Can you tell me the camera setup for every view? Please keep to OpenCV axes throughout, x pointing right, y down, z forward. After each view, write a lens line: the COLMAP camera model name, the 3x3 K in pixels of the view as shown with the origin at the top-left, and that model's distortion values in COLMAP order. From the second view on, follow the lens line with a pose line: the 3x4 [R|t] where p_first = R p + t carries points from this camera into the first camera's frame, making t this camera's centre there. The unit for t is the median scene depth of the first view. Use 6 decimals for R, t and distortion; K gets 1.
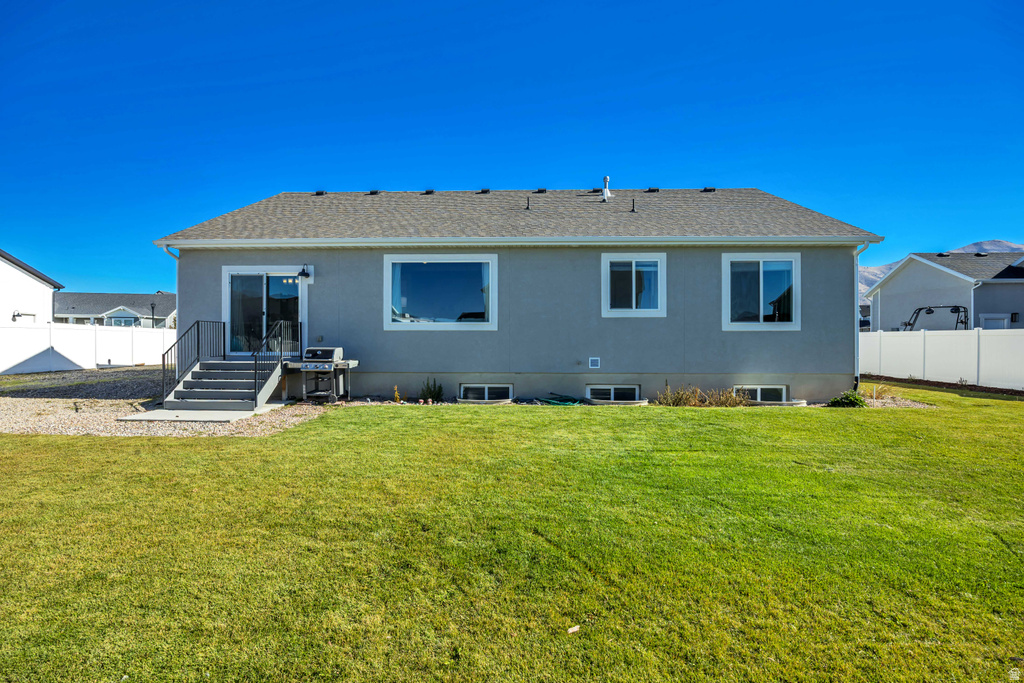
lens RADIAL K [[470.8, 0, 505.4], [0, 470.8, 336.6], [0, 0, 1]] dist [-0.001250, 0.000067]
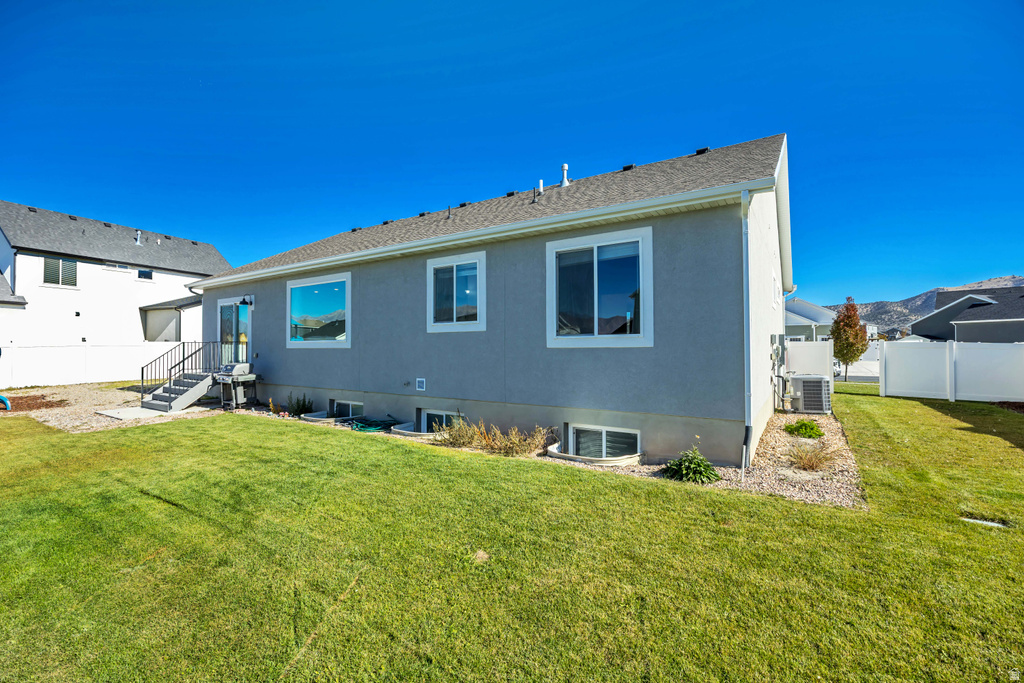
lens RADIAL K [[441.7, 0, 512.0], [0, 441.7, 341.5], [0, 0, 1]] dist [-0.002176, -0.000042]
pose [[0.856543, -0.011480, -0.515947, 0.764275], [0.006082, 0.999908, -0.012152, -0.013968], [0.516039, 0.007270, 0.856534, 0.377392]]
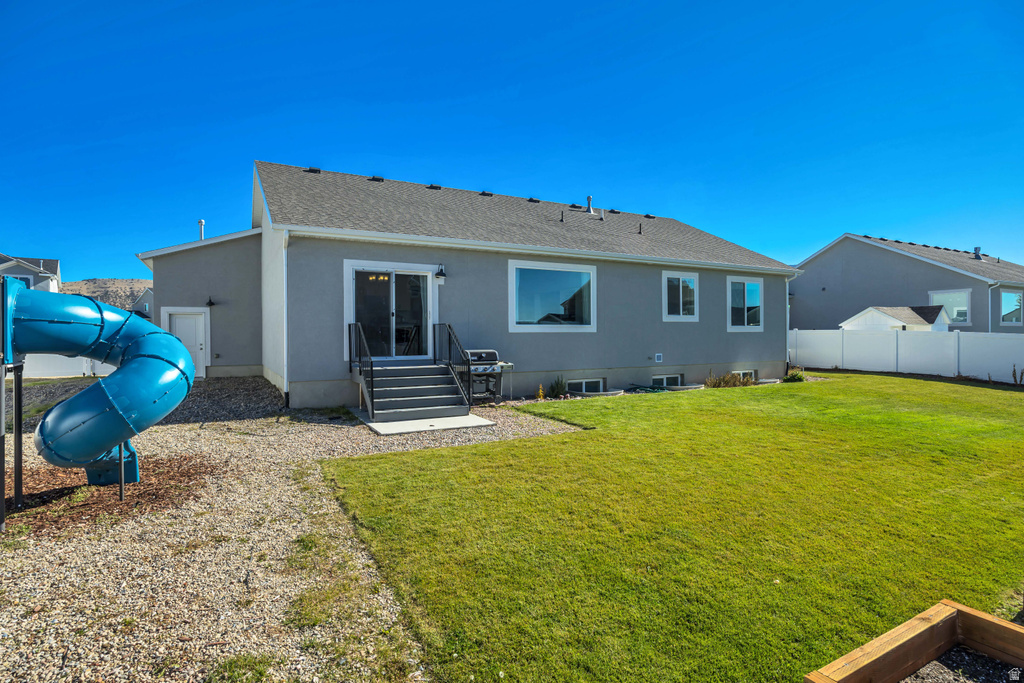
lens RADIAL K [[511.3, 0, 512.0], [0, 511.3, 341.5], [0, 0, 1]] dist [0.000851, 0.000099]
pose [[0.862015, -0.012070, 0.506738, -0.837348], [0.007272, 0.999908, 0.011448, -0.006598], [-0.506830, -0.006183, 0.862024, 0.025256]]
